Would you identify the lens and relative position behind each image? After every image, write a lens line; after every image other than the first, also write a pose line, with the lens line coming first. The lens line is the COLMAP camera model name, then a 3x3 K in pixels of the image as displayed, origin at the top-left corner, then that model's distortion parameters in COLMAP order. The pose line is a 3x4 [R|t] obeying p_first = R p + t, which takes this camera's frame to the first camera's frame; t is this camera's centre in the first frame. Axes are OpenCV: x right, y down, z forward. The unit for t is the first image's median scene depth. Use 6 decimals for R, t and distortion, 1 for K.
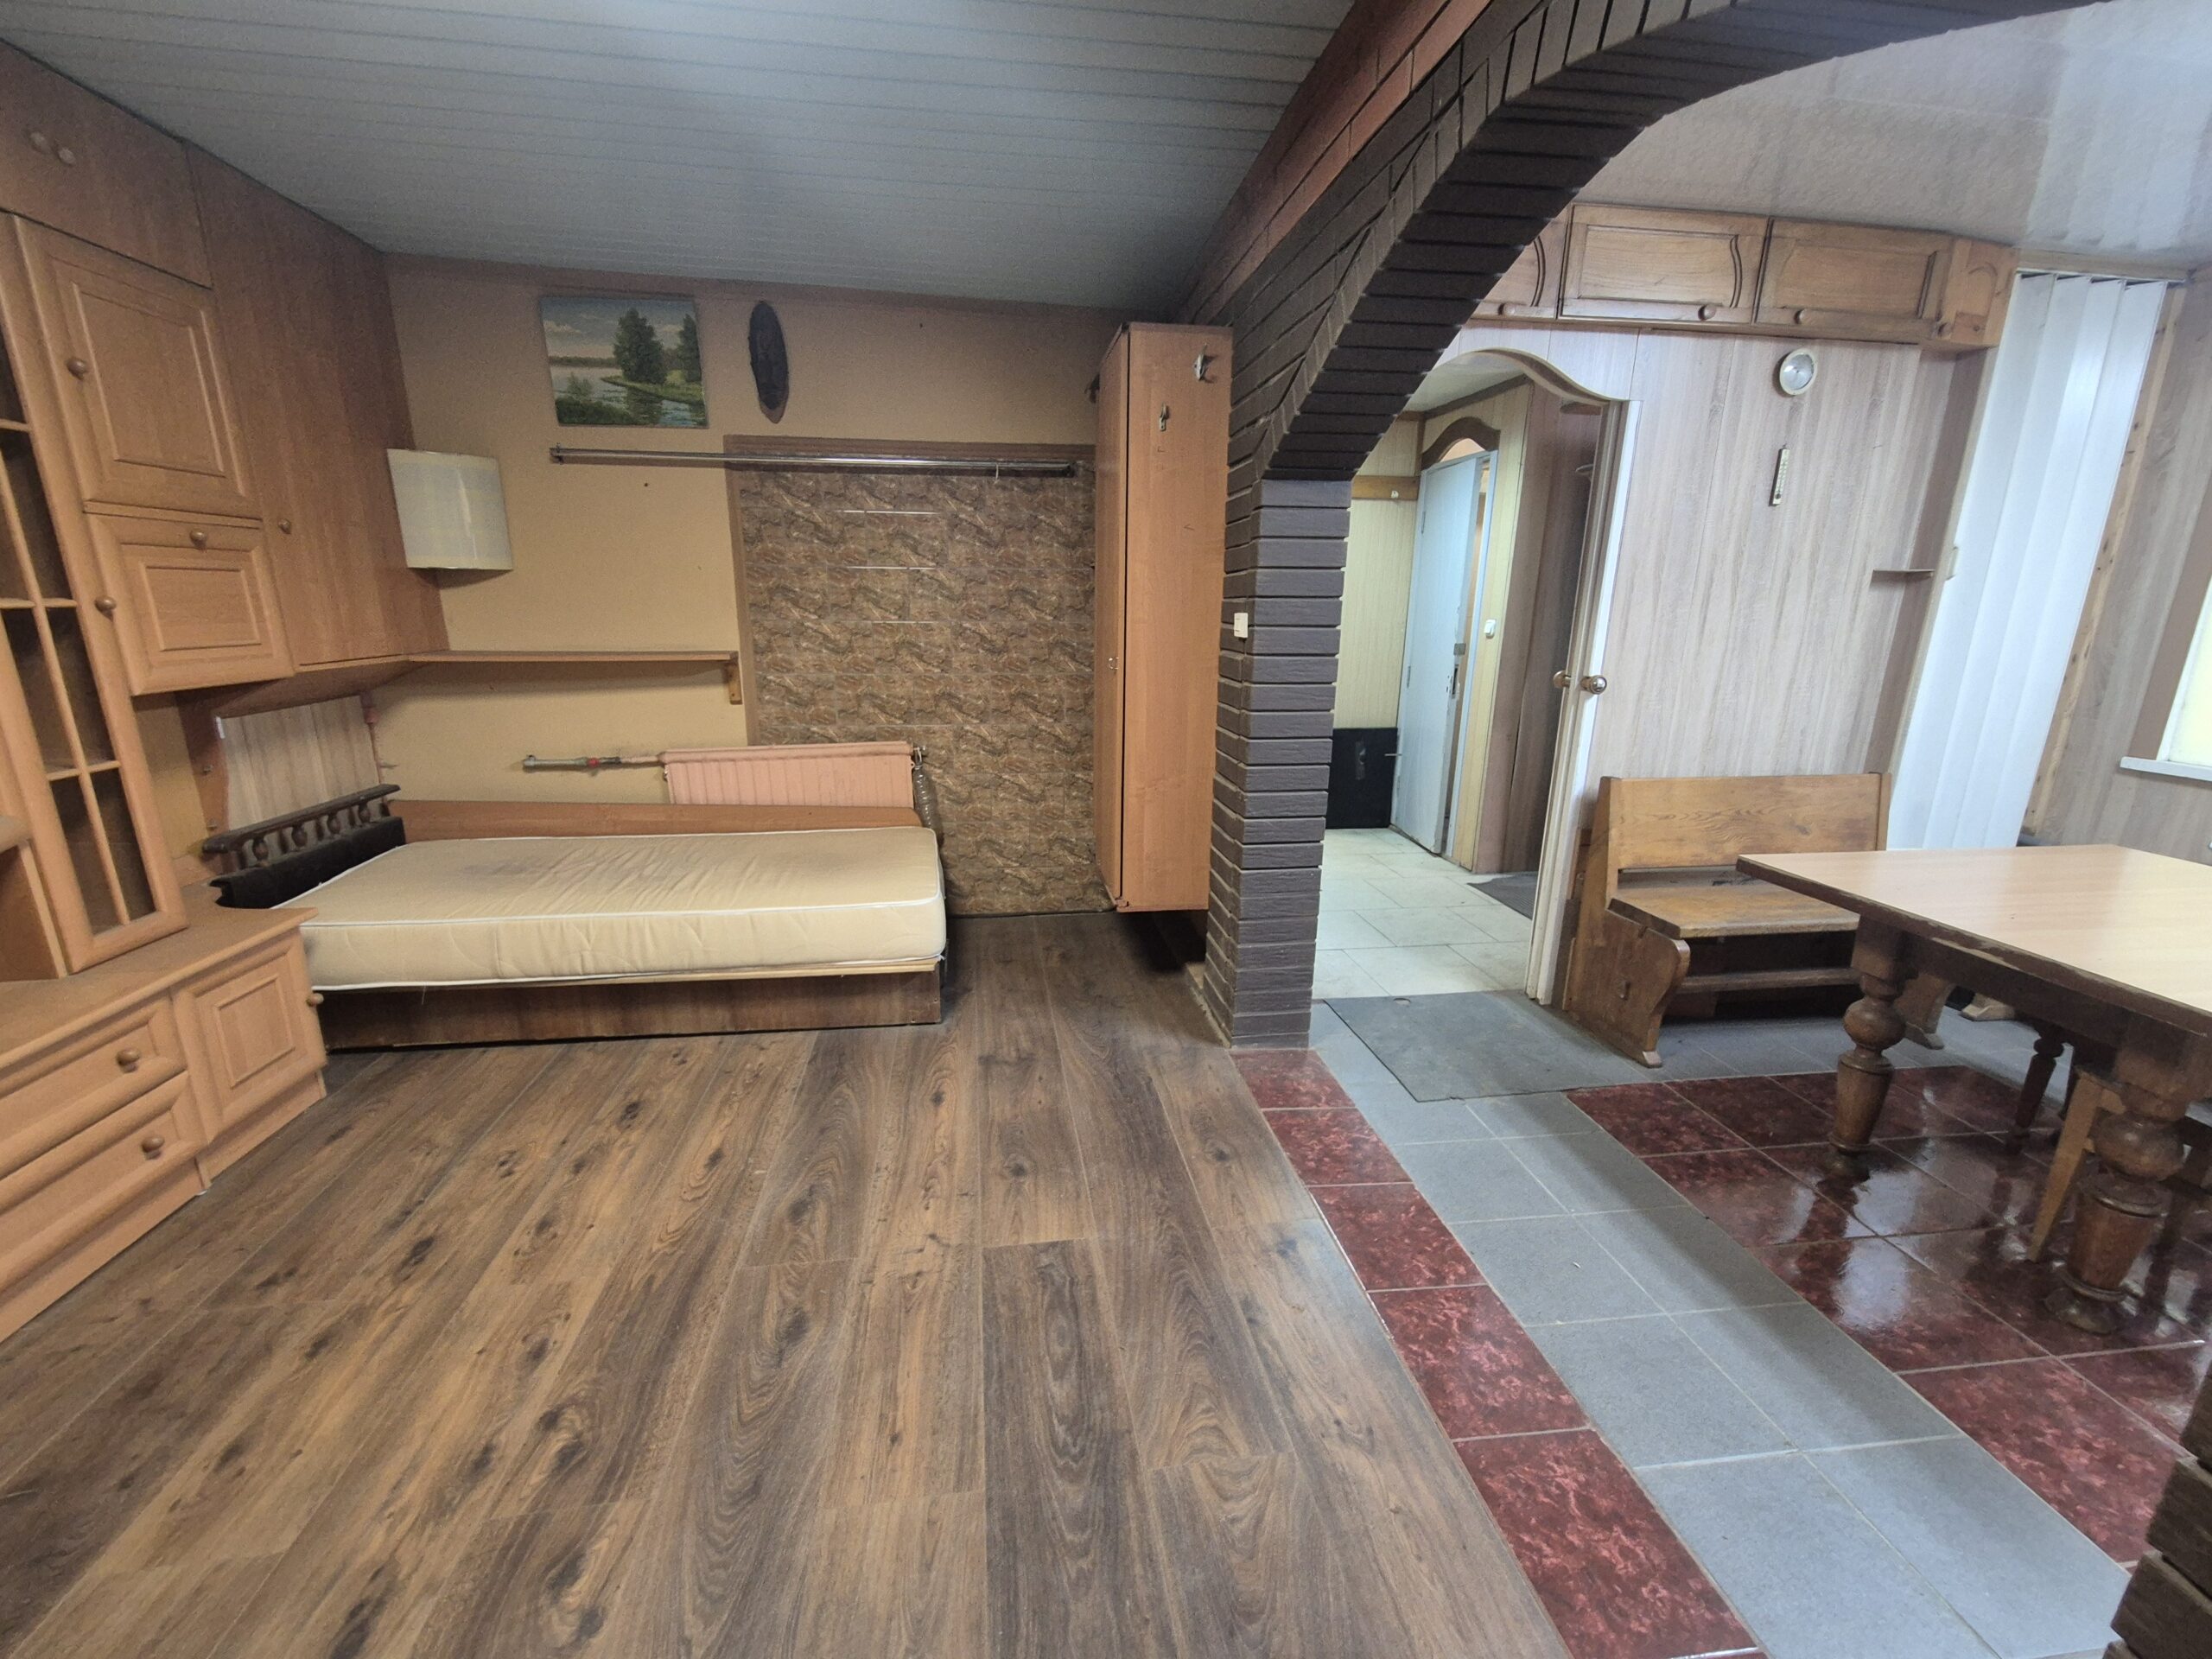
lens RADIAL K [[907.5, 0, 1098.8], [0, 907.5, 838.2], [0, 0, 1]] dist [-0.001544, 0.000984]
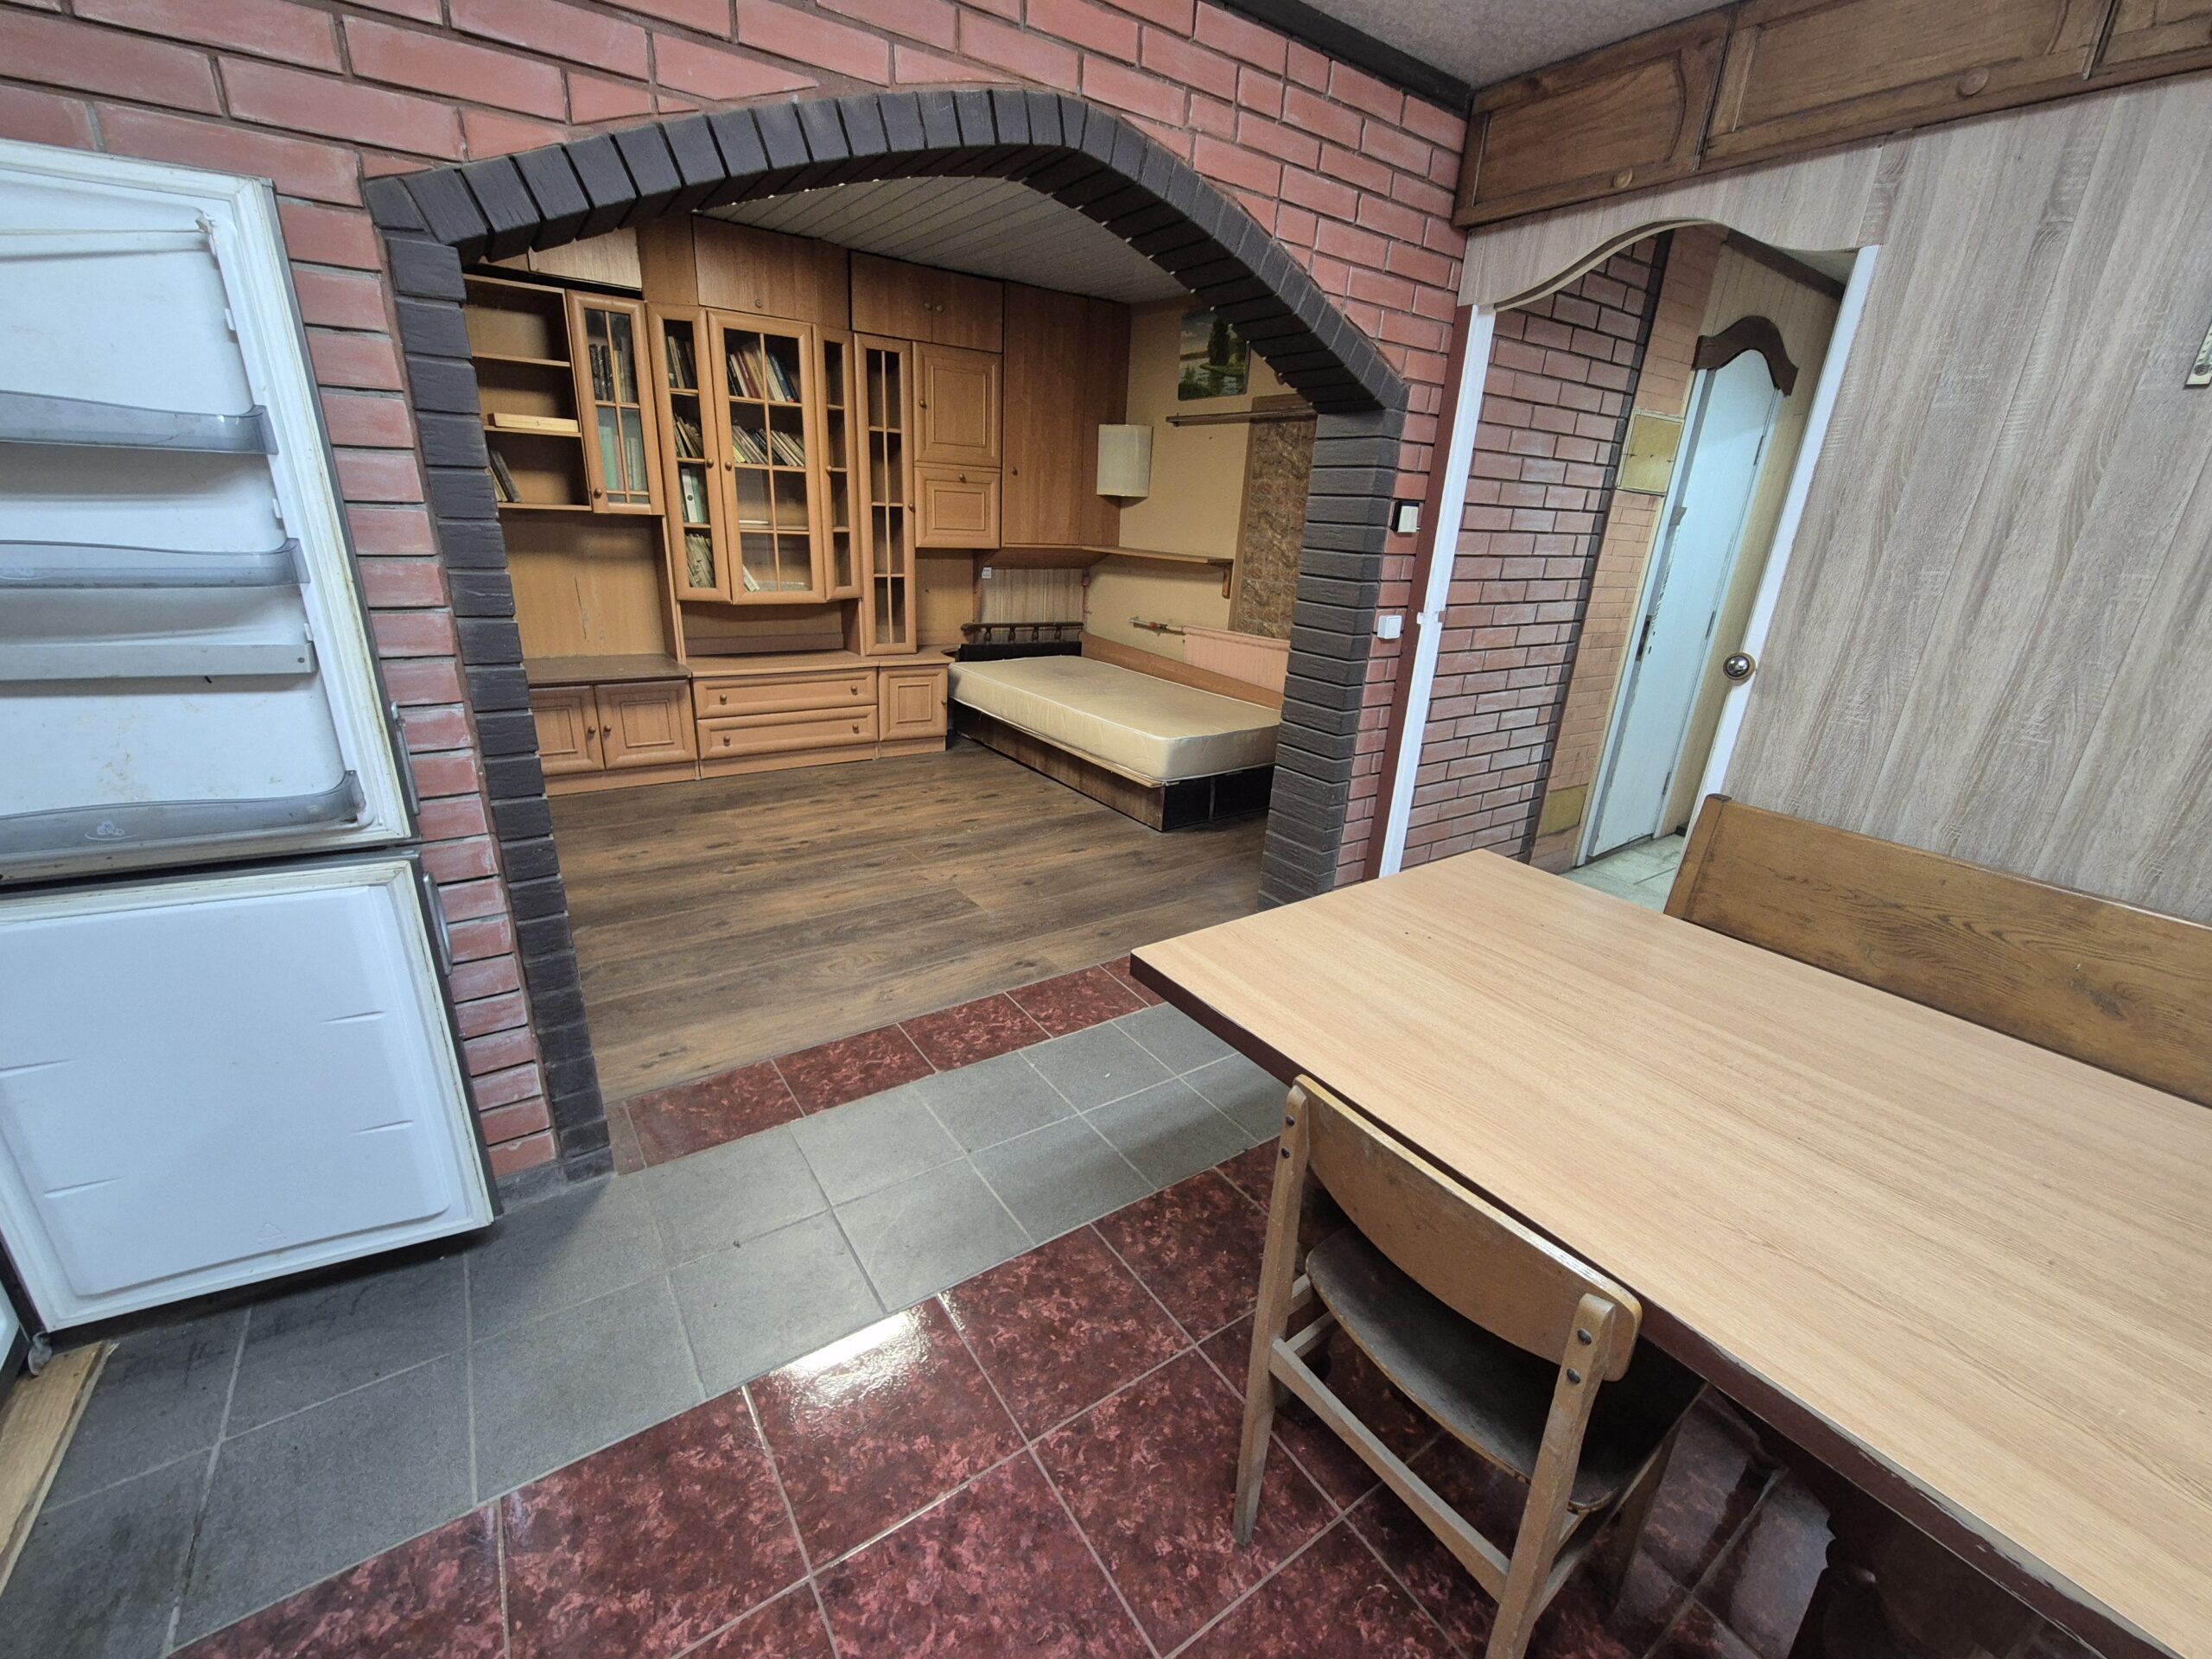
lens RADIAL K [[907.5, 0, 1102.5], [0, 907.5, 837.4], [0, 0, 1]] dist [-0.001544, 0.000984]
pose [[0.461432, 0.318218, -0.828141, 0.983367], [-0.270707, 0.939444, 0.210151, -0.057879], [0.844866, 0.127213, 0.519633, 0.220298]]
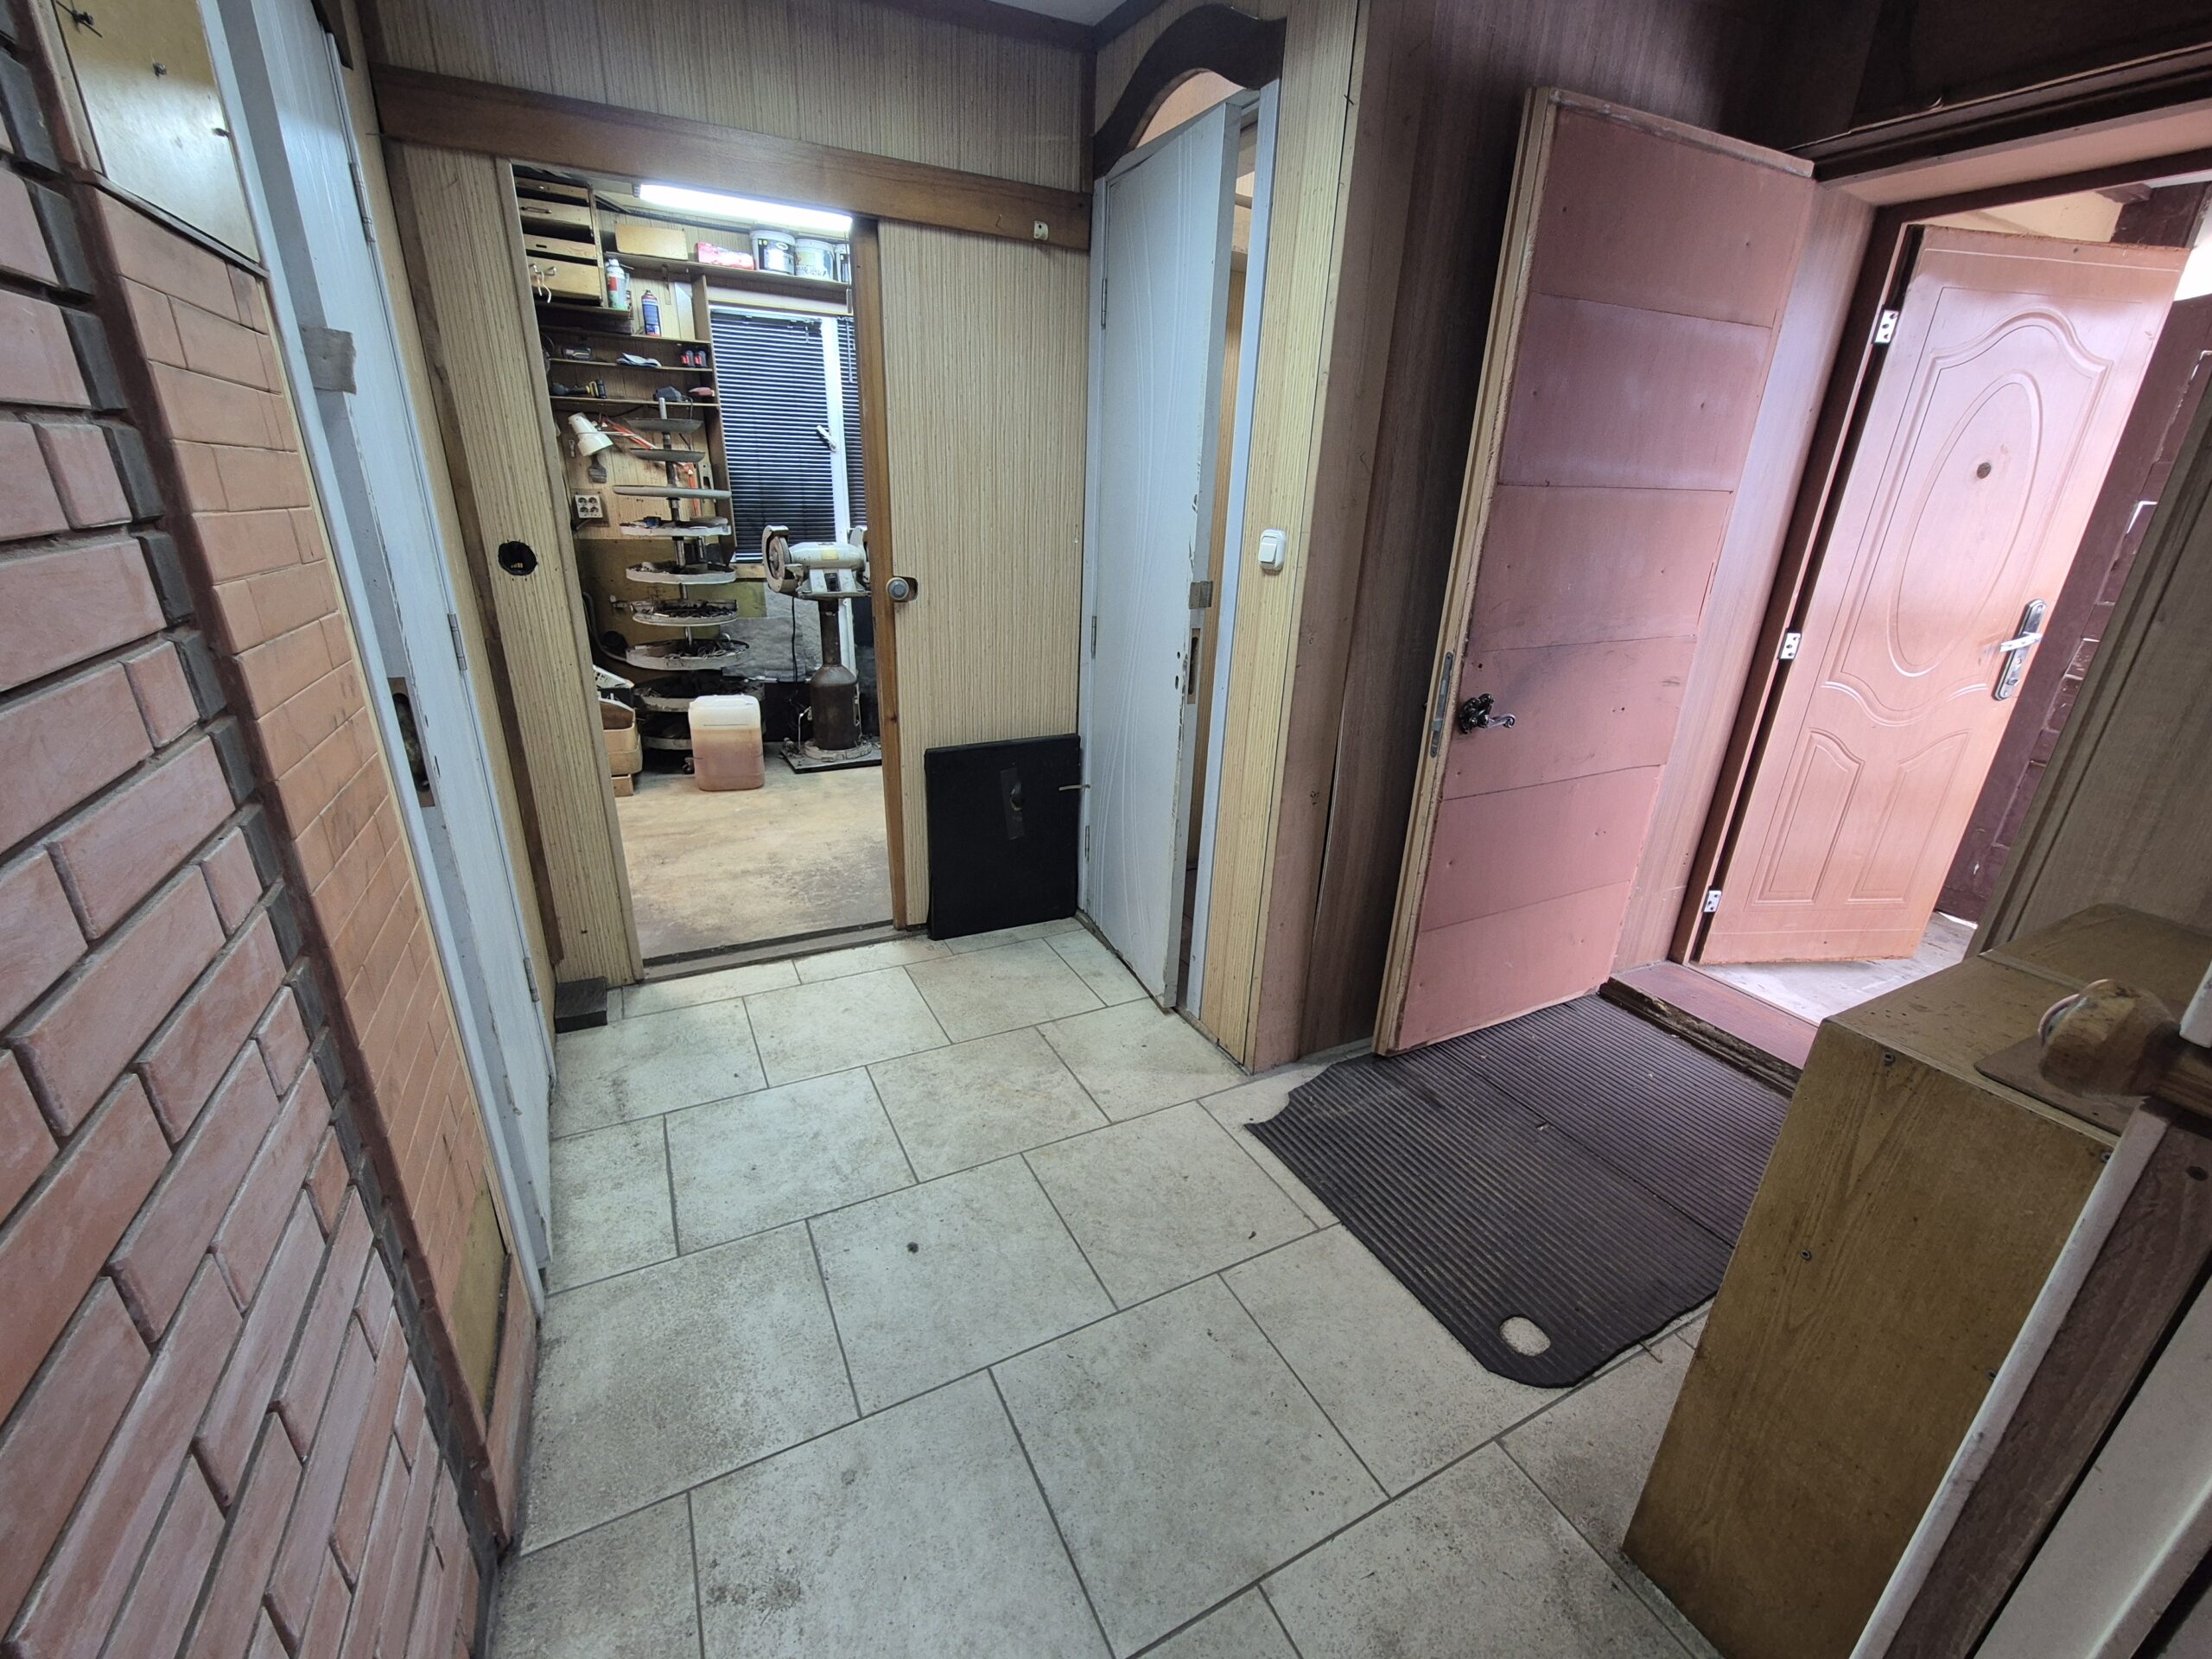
lens RADIAL K [[907.5, 0, 1097.9], [0, 907.5, 835.8], [0, 0, 1]] dist [-0.001544, 0.000984]
pose [[0.944780, -0.097313, 0.312925, 0.338983], [0.059946, 0.990101, 0.126913, -0.256243], [-0.322177, -0.101147, 0.941260, 0.996369]]
